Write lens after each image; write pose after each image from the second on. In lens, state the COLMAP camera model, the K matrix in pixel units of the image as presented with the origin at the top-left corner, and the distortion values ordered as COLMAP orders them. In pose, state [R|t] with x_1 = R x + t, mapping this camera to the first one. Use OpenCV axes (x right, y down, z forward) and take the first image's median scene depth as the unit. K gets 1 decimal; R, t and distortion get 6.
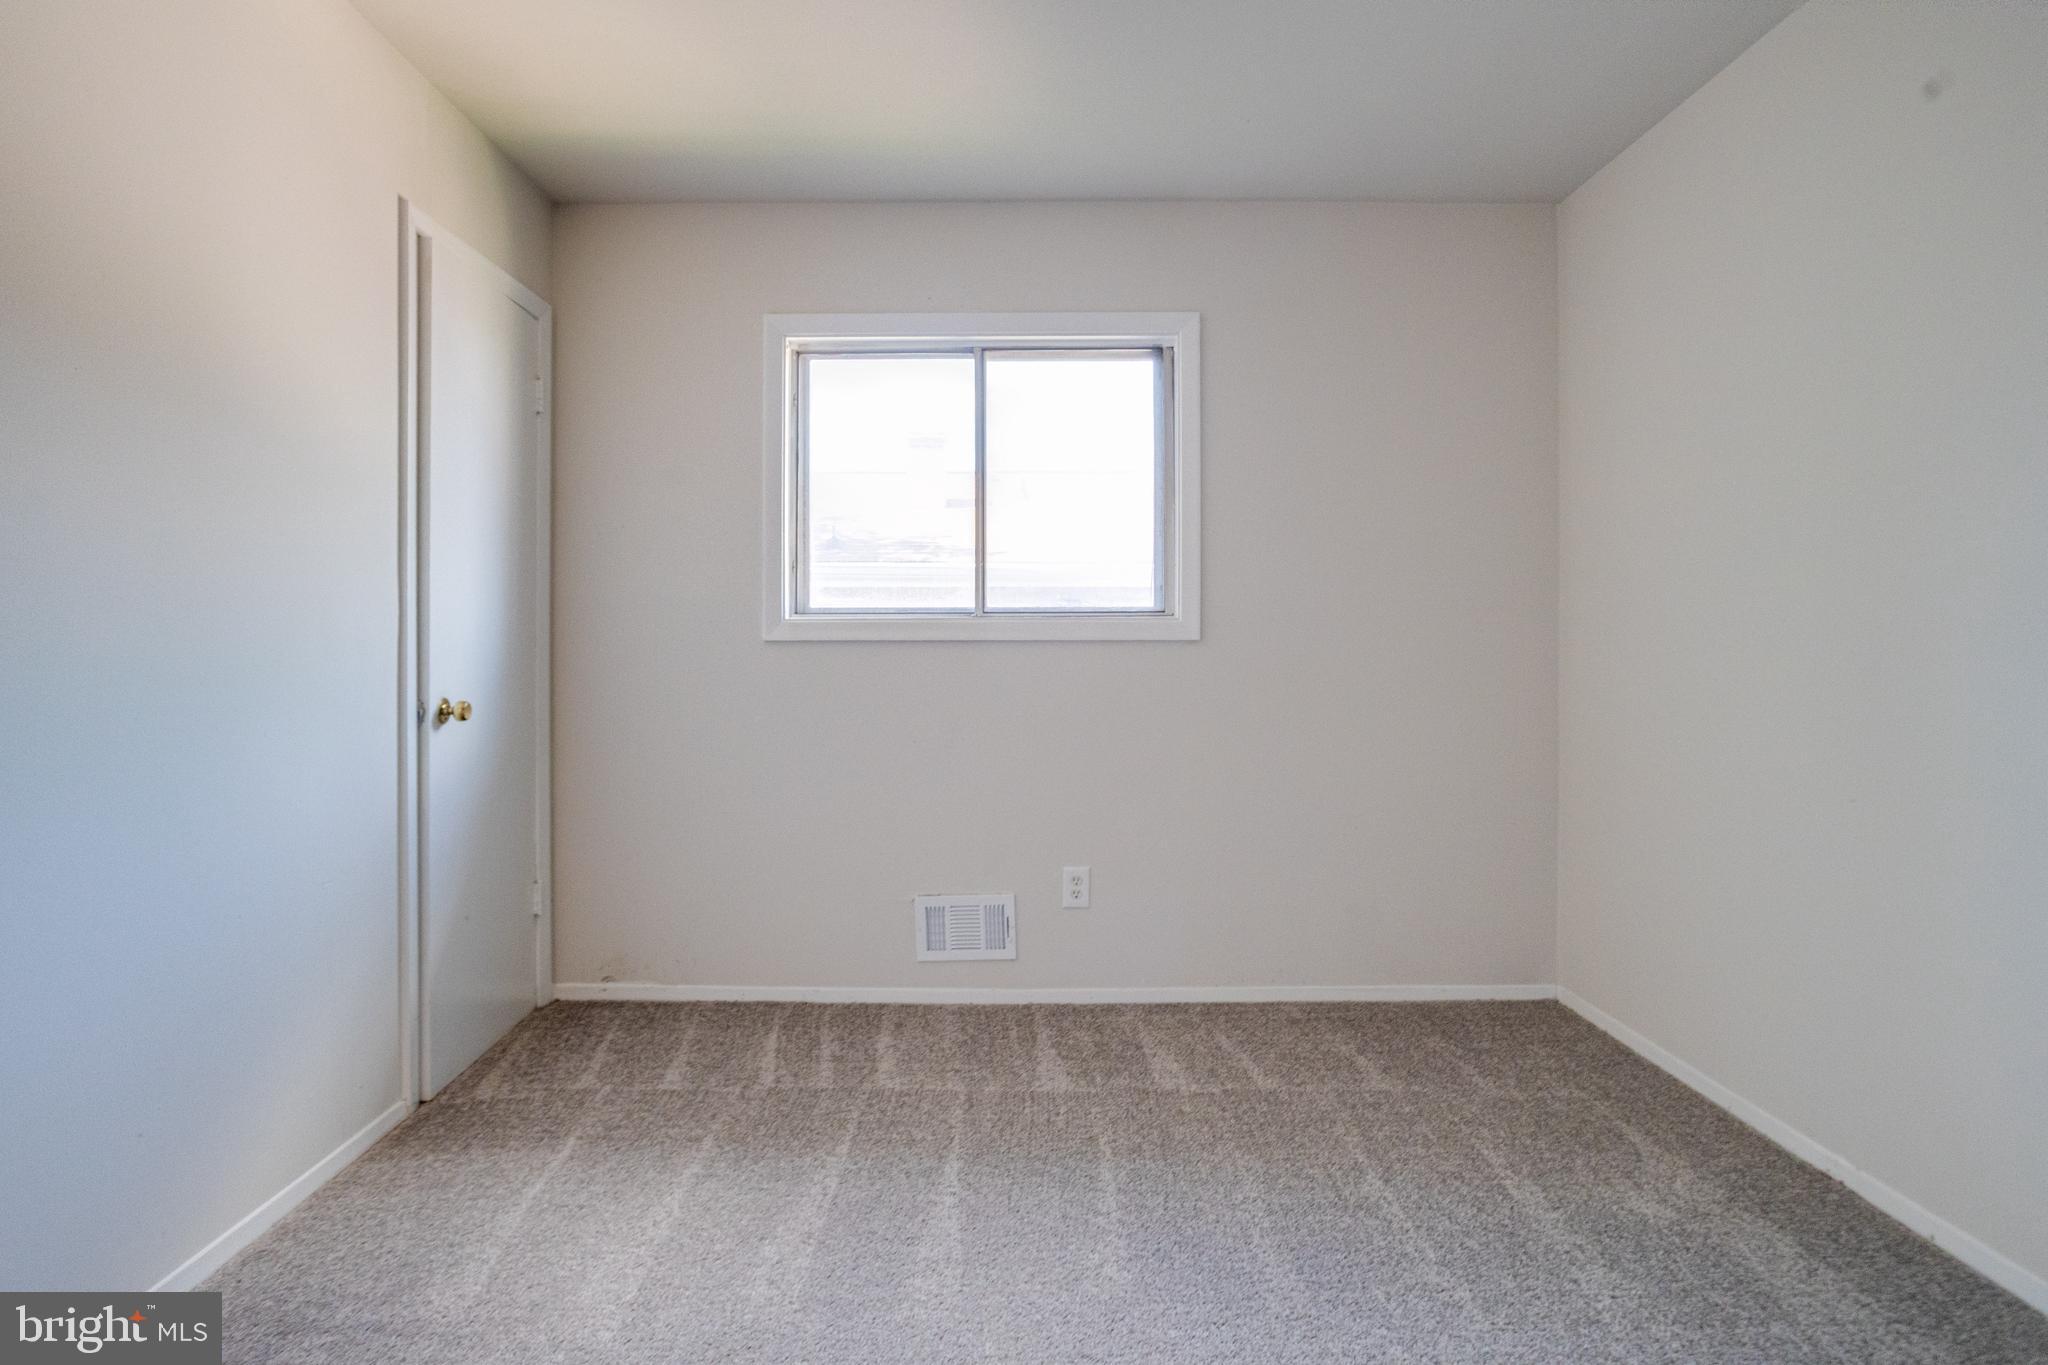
lens RADIAL K [[1016.4, 0, 997.6], [0, 1016.4, 657.5], [0, 0, 1]] dist [-0.052351, 0.040018]
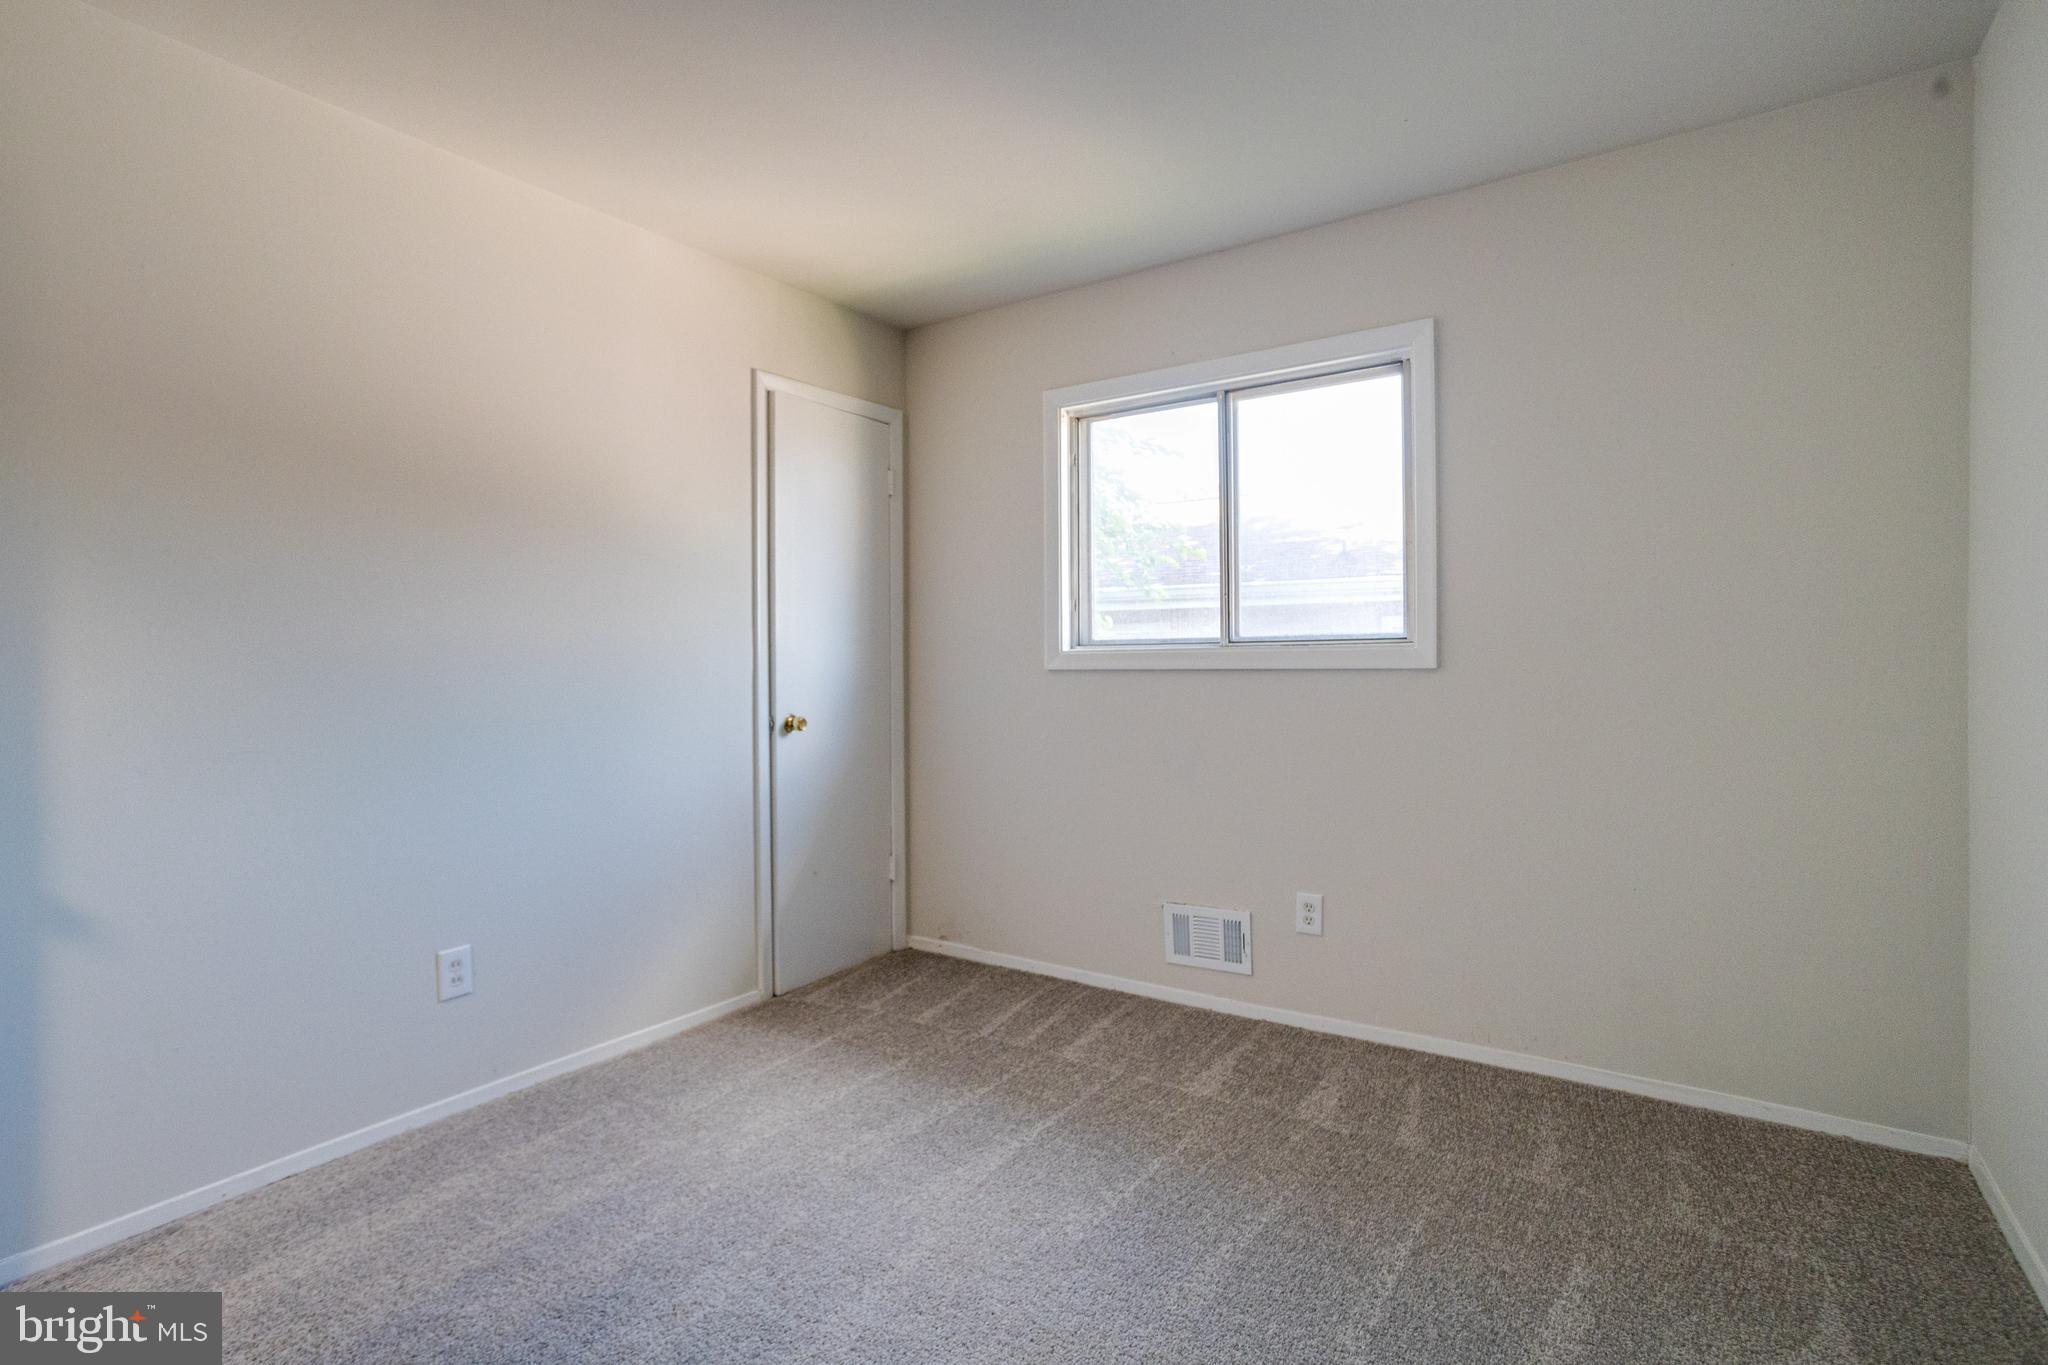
lens RADIAL K [[1013.0, 0, 1003.8], [0, 1013.0, 671.5], [0, 0, 1]] dist [-0.044947, 0.032596]
pose [[0.817914, -0.000282, -0.575341, 0.431663], [0.002780, 0.999990, 0.003463, -0.019573], [0.575334, -0.004432, 0.817907, 0.009488]]
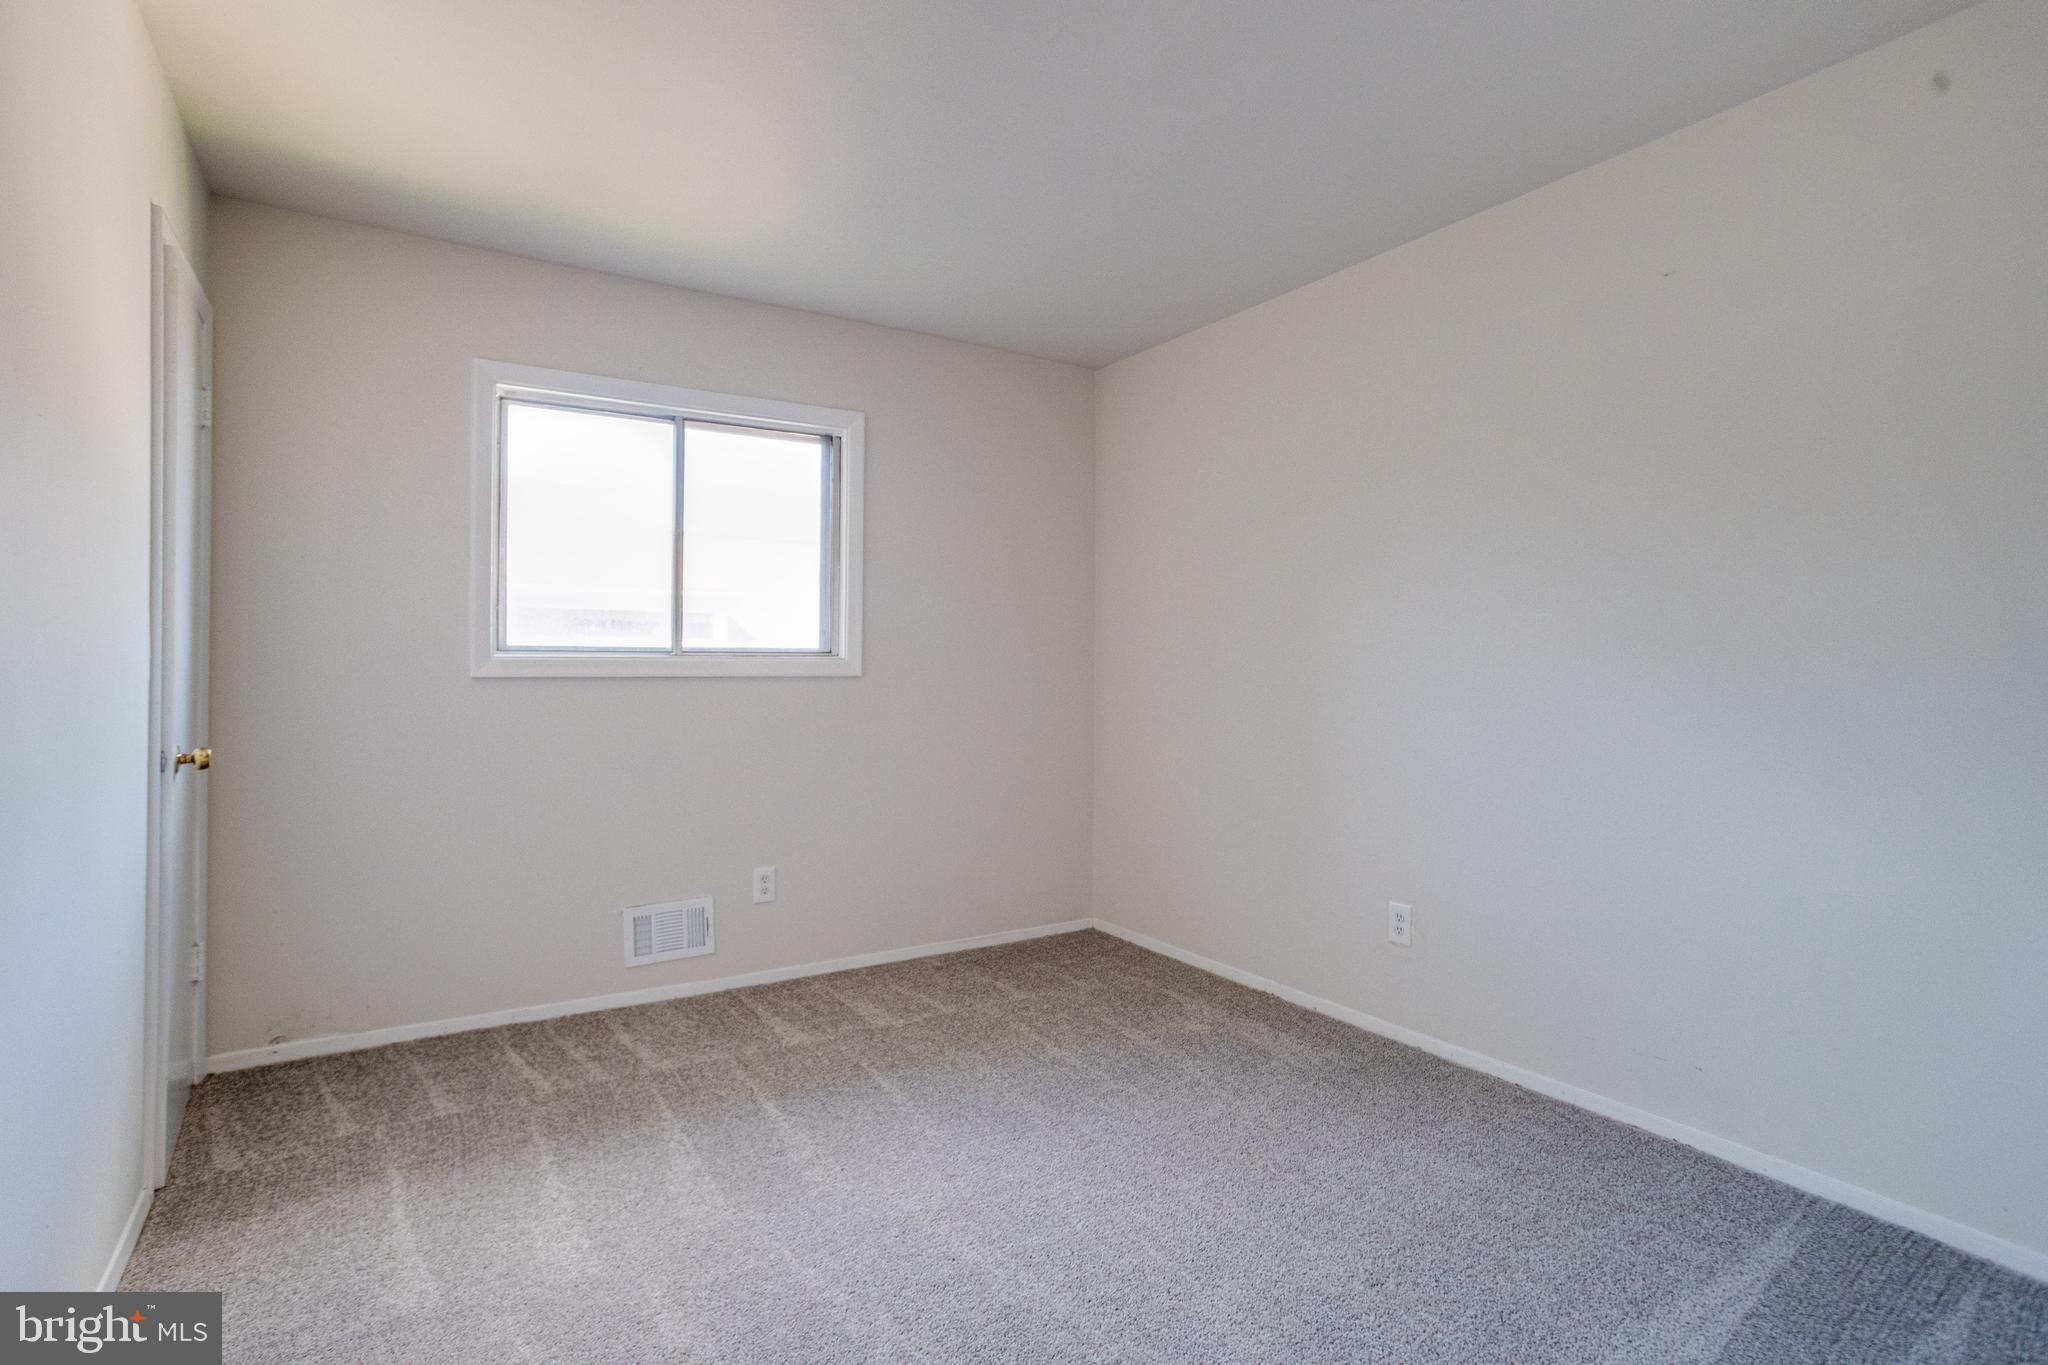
lens RADIAL K [[1013.0, 0, 1003.8], [0, 1013.0, 671.5], [0, 0, 1]] dist [-0.044947, 0.032596]
pose [[0.842603, 0.001429, 0.538534, -0.342735], [-0.000084, 0.999997, -0.002521, -0.020752], [-0.538536, 0.002079, 0.842600, -0.151623]]
